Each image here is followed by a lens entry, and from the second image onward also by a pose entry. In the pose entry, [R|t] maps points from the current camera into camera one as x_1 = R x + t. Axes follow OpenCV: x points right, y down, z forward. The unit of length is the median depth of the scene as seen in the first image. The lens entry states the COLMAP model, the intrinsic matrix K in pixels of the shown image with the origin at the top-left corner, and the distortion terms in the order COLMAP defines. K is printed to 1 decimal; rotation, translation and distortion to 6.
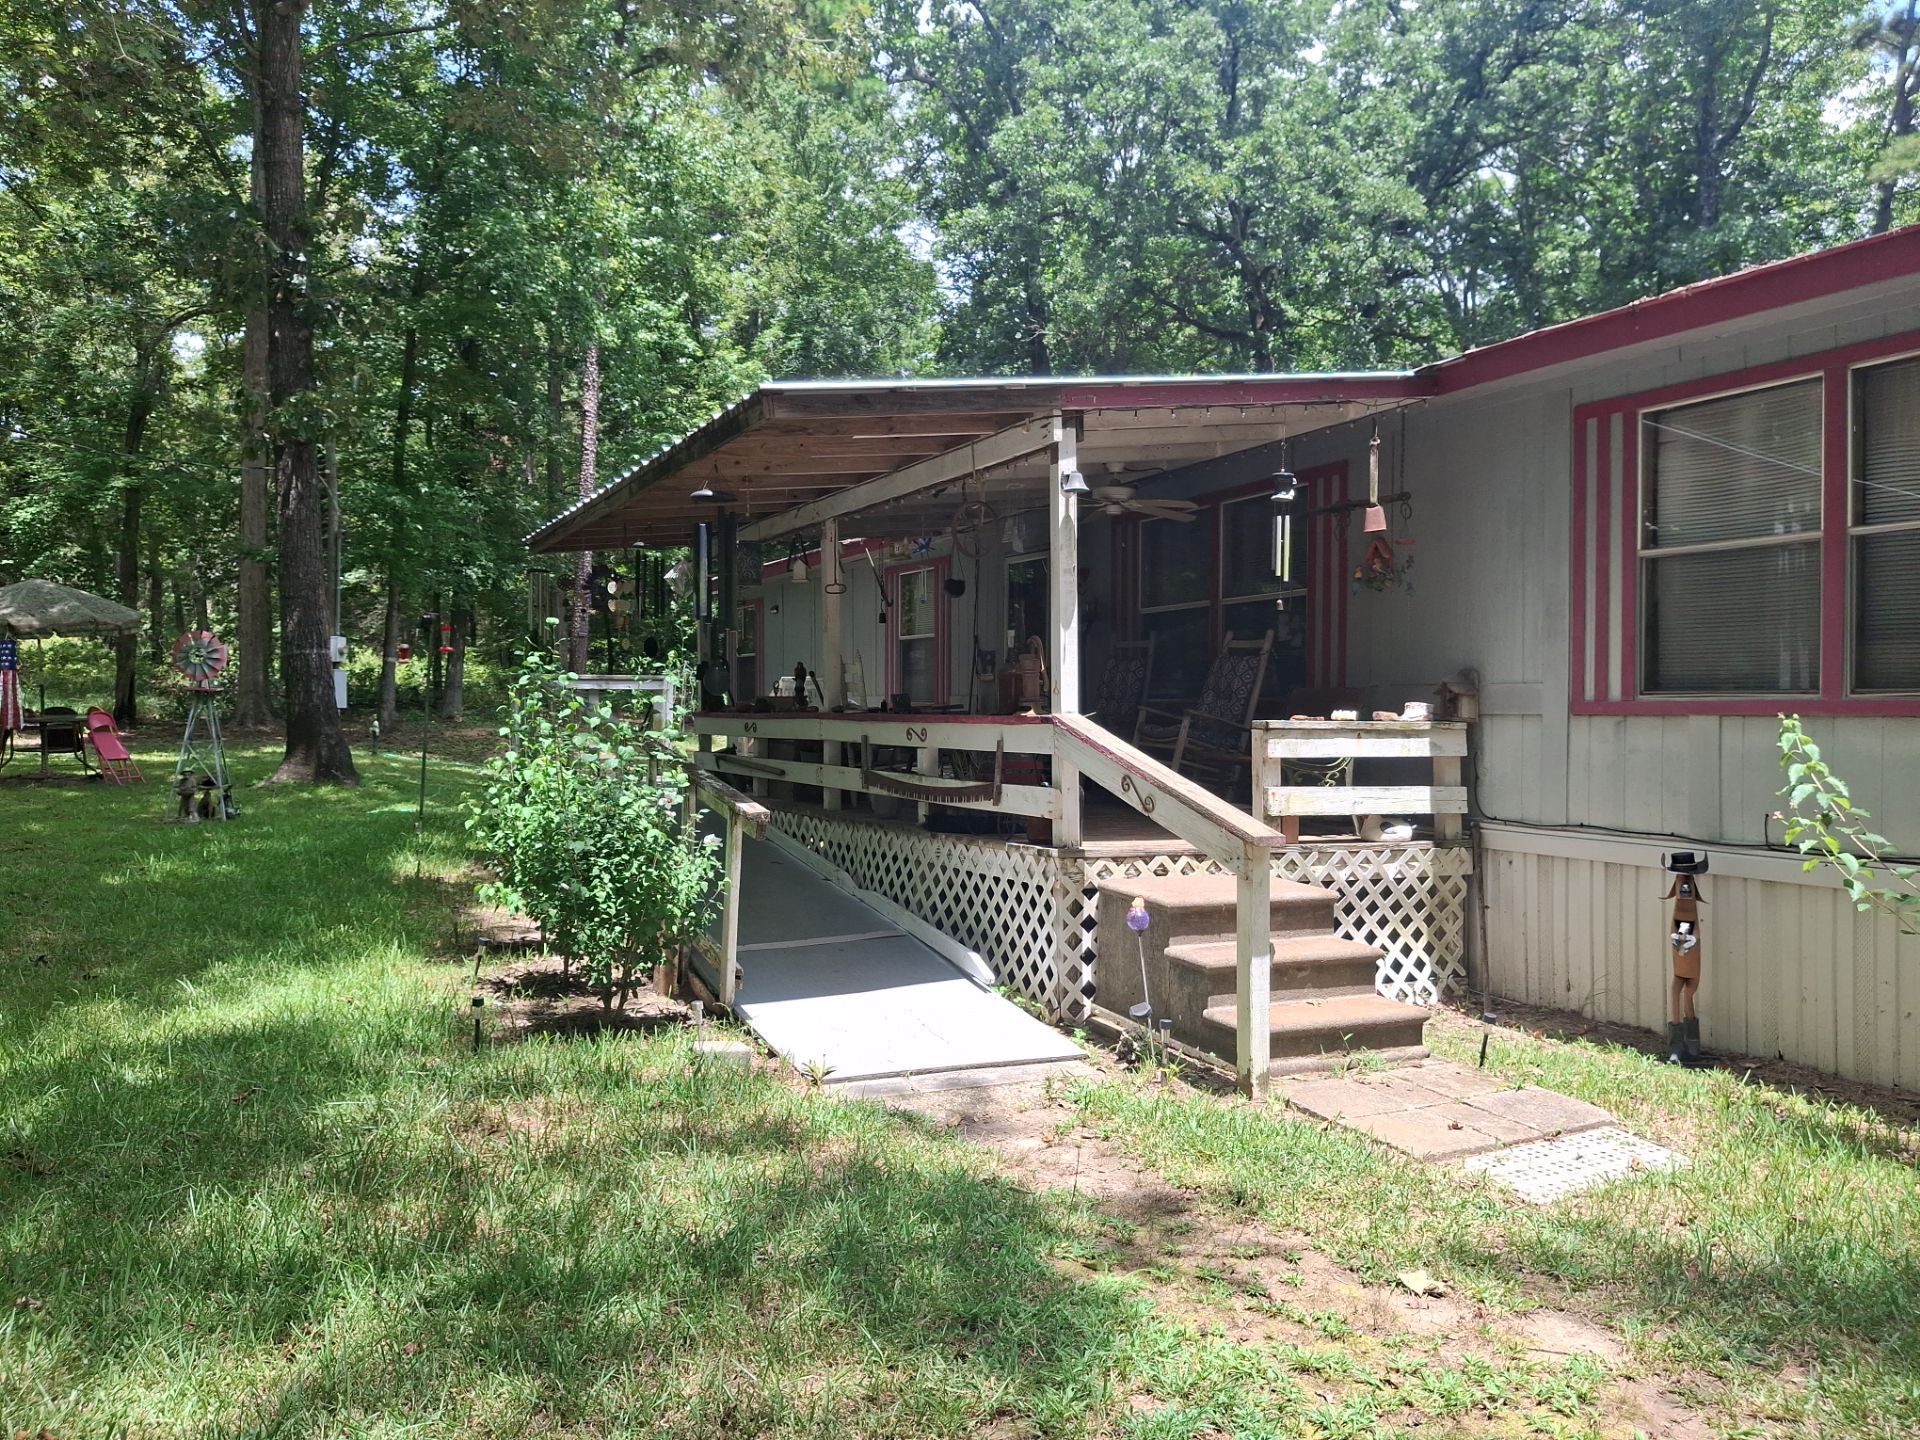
lens RADIAL K [[1536.2, 0, 969.8], [0, 1536.2, 733.6], [0, 0, 1]] dist [0.016587, -0.112469]
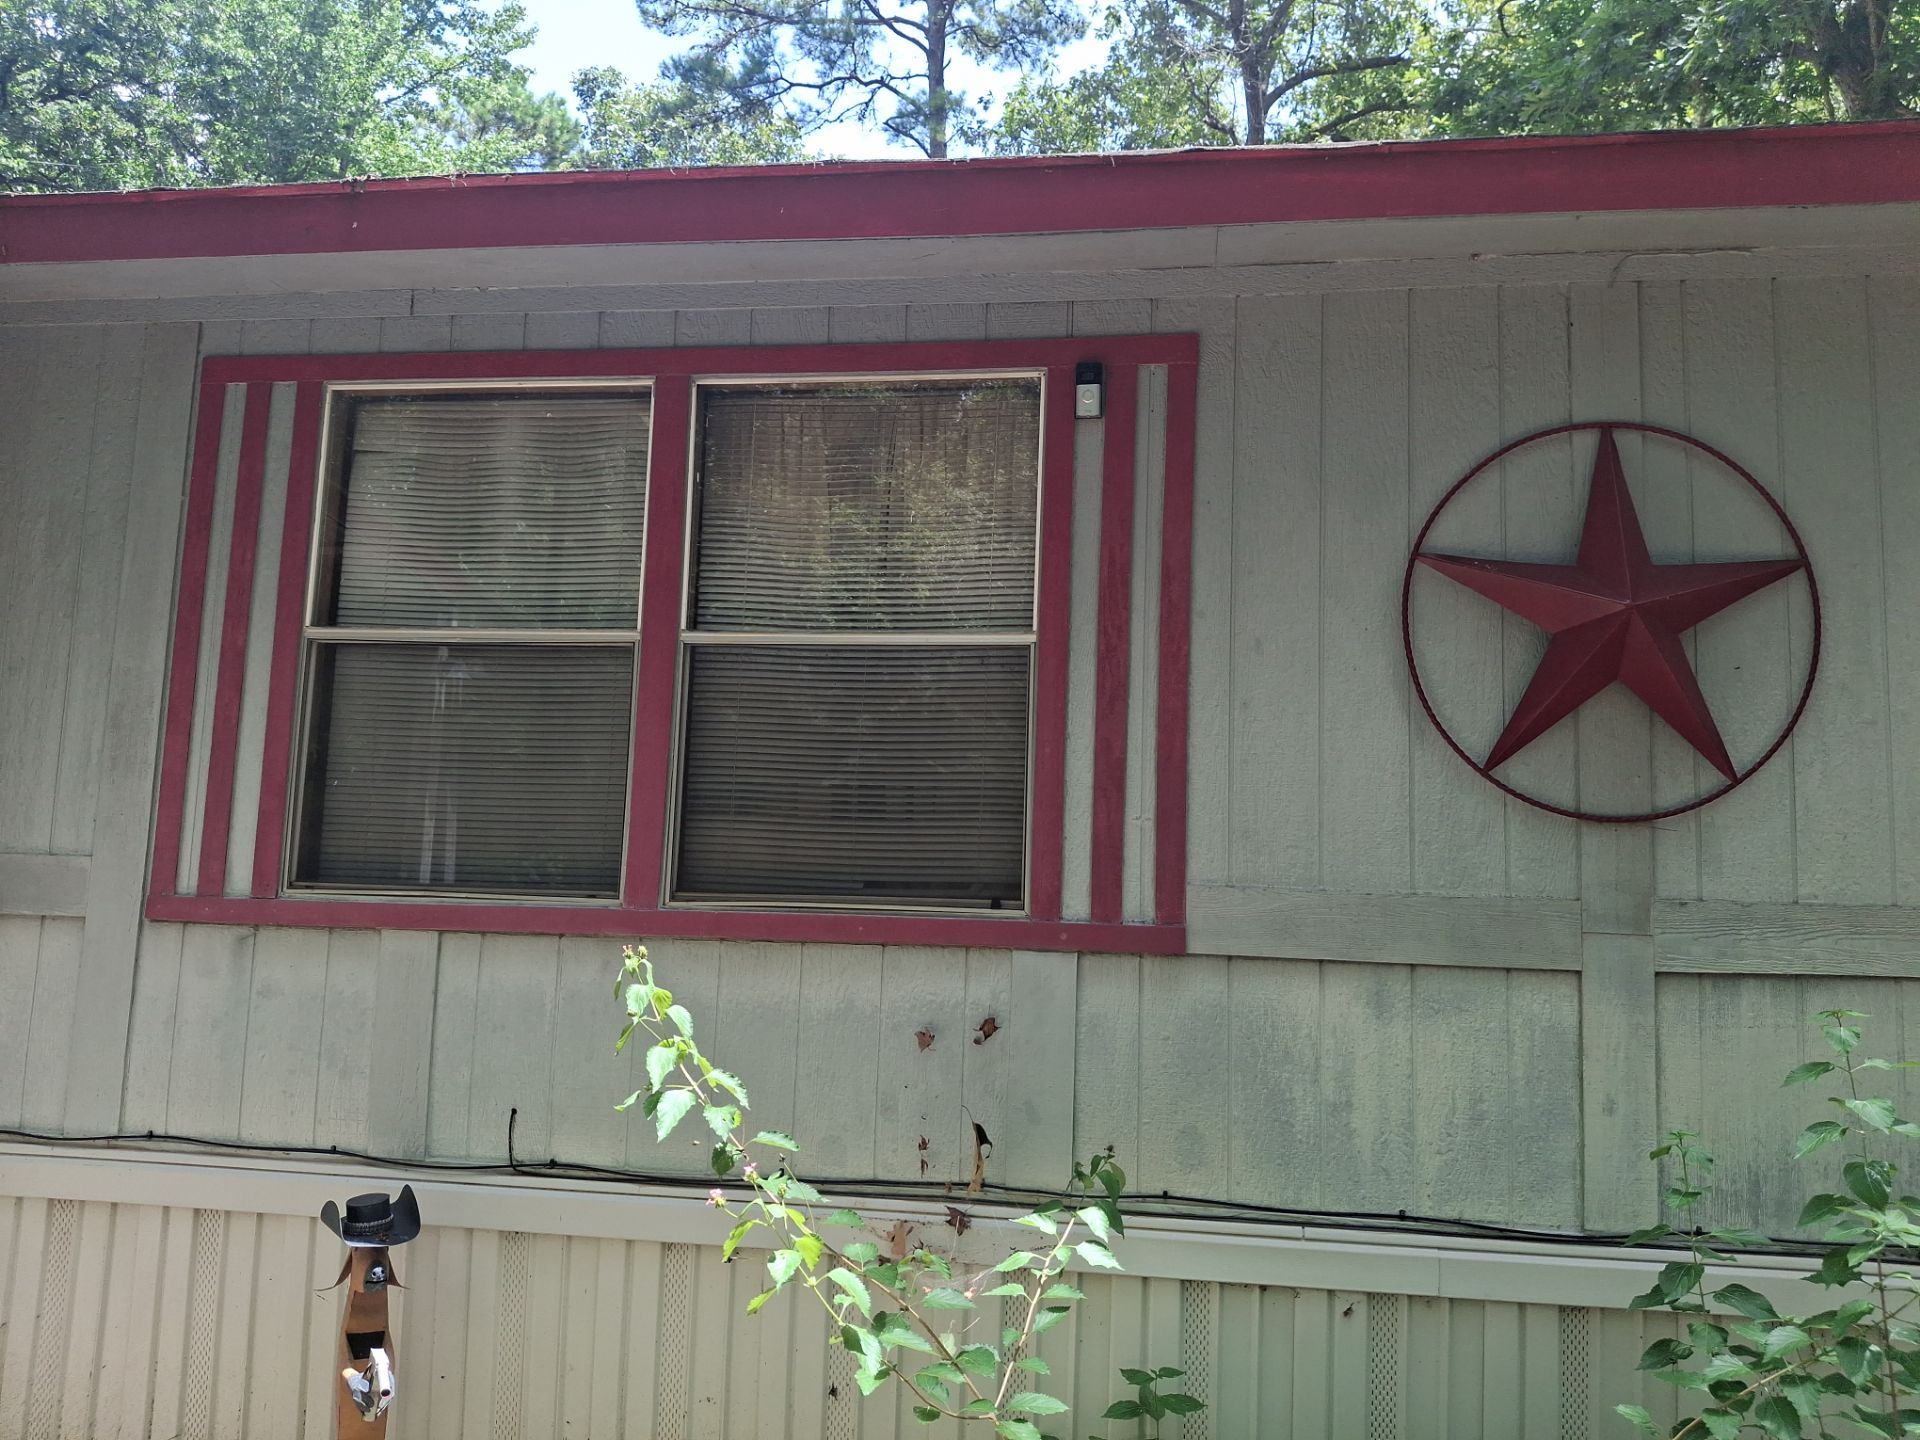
lens RADIAL K [[1536.2, 0, 969.8], [0, 1536.2, 733.6], [0, 0, 1]] dist [0.016587, -0.112469]
pose [[0.589632, 0.114287, 0.799546, 0.138655], [-0.025303, 0.992066, -0.123146, -0.019005], [-0.807276, 0.052381, 0.587845, 0.482397]]
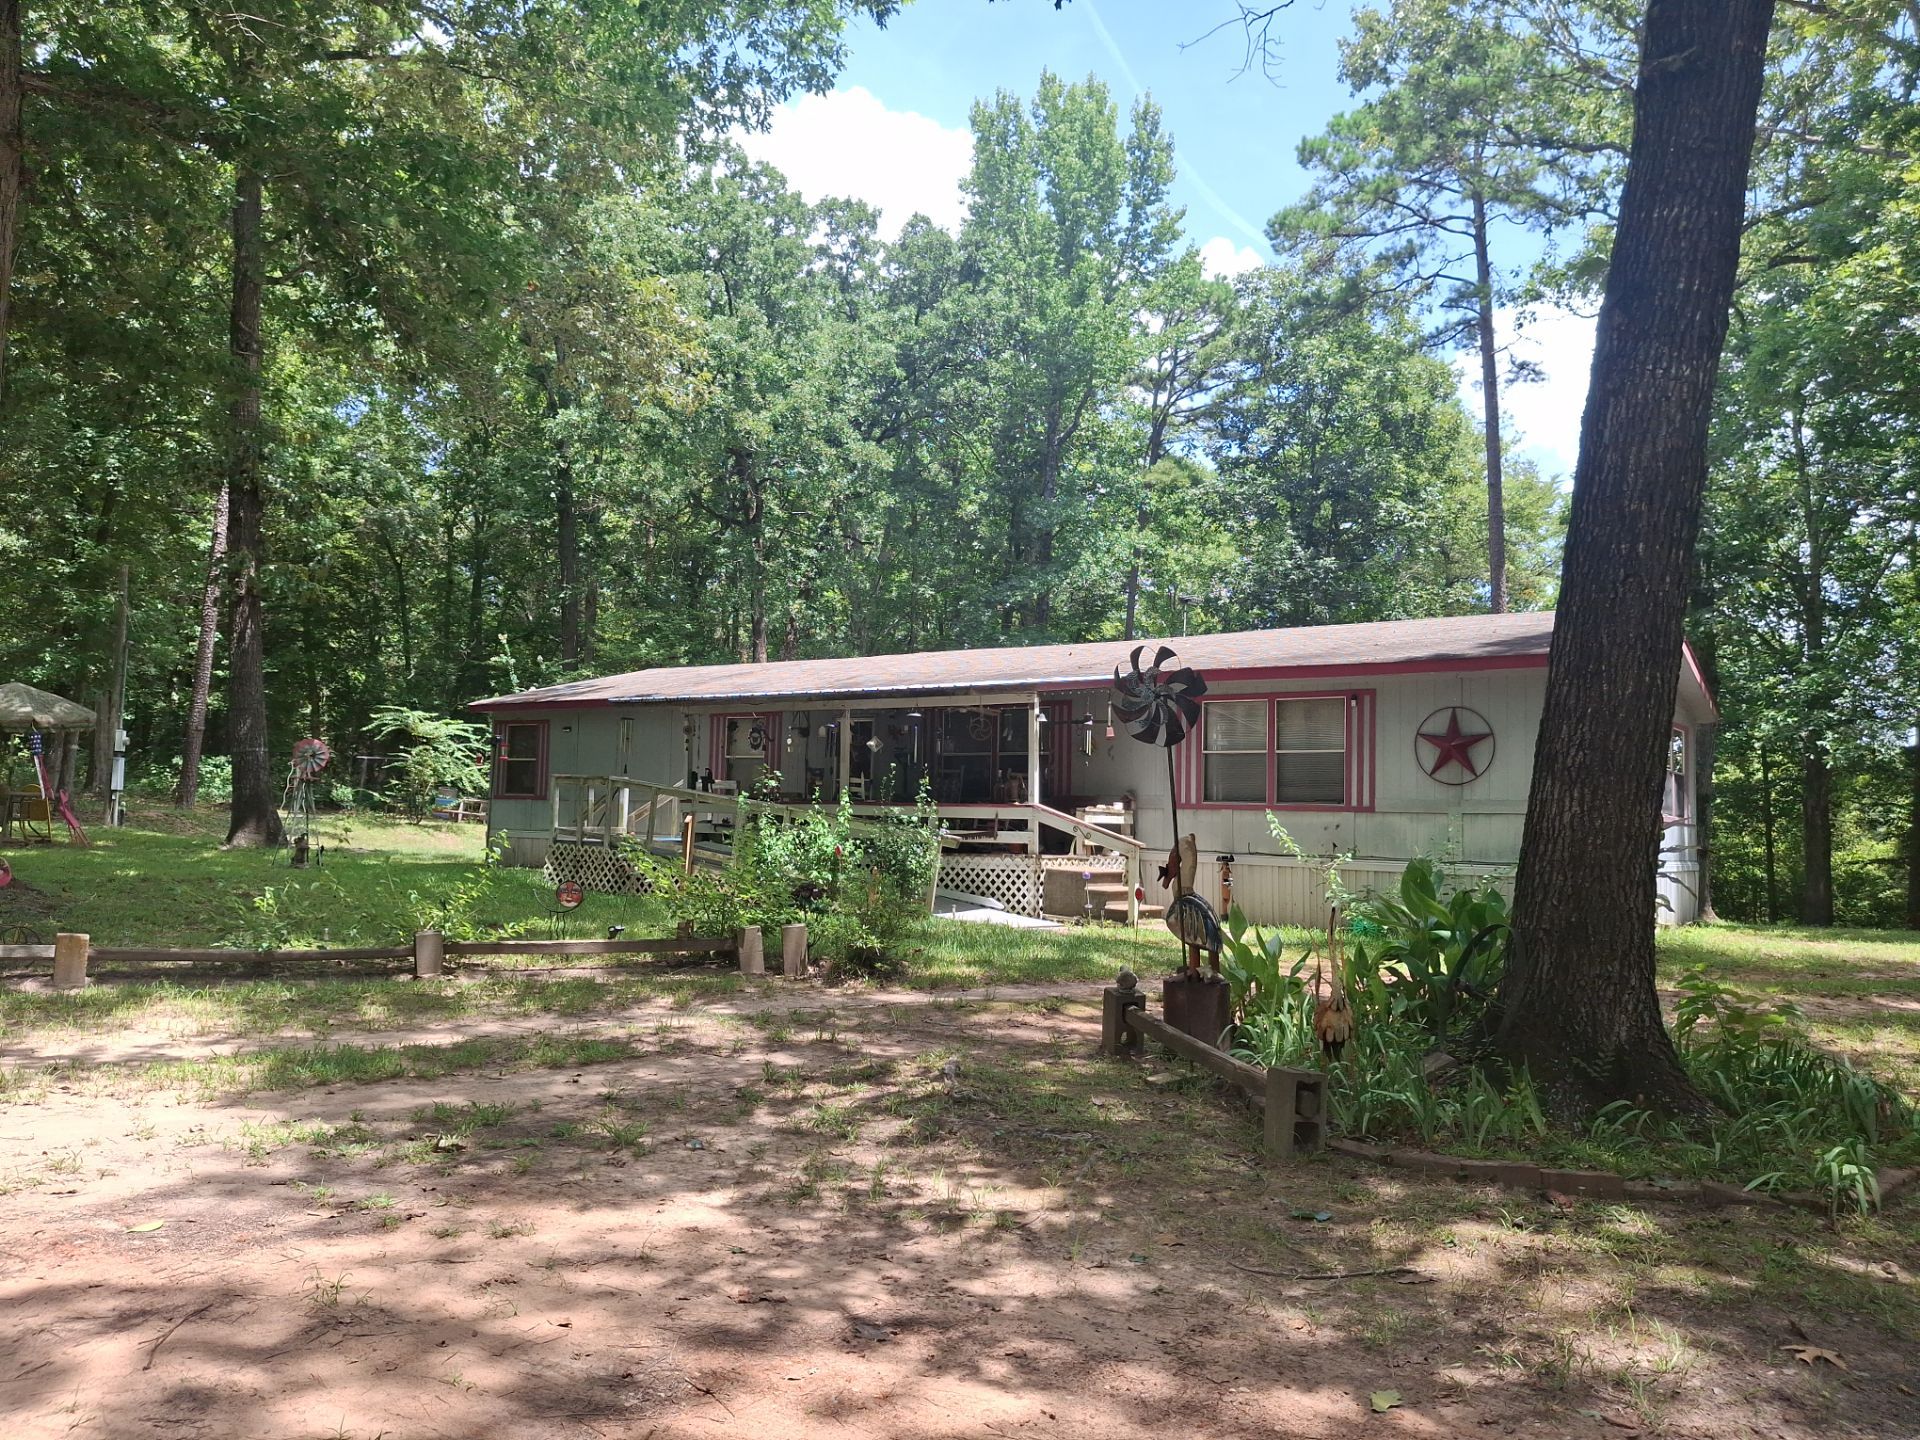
lens RADIAL K [[1536.2, 0, 969.8], [0, 1536.2, 733.6], [0, 0, 1]] dist [0.016587, -0.112469]
pose [[0.878143, 0.047177, 0.476066, -1.282600], [-0.019428, 0.997822, -0.063046, 0.034810], [-0.478004, 0.046114, 0.877146, -1.265125]]
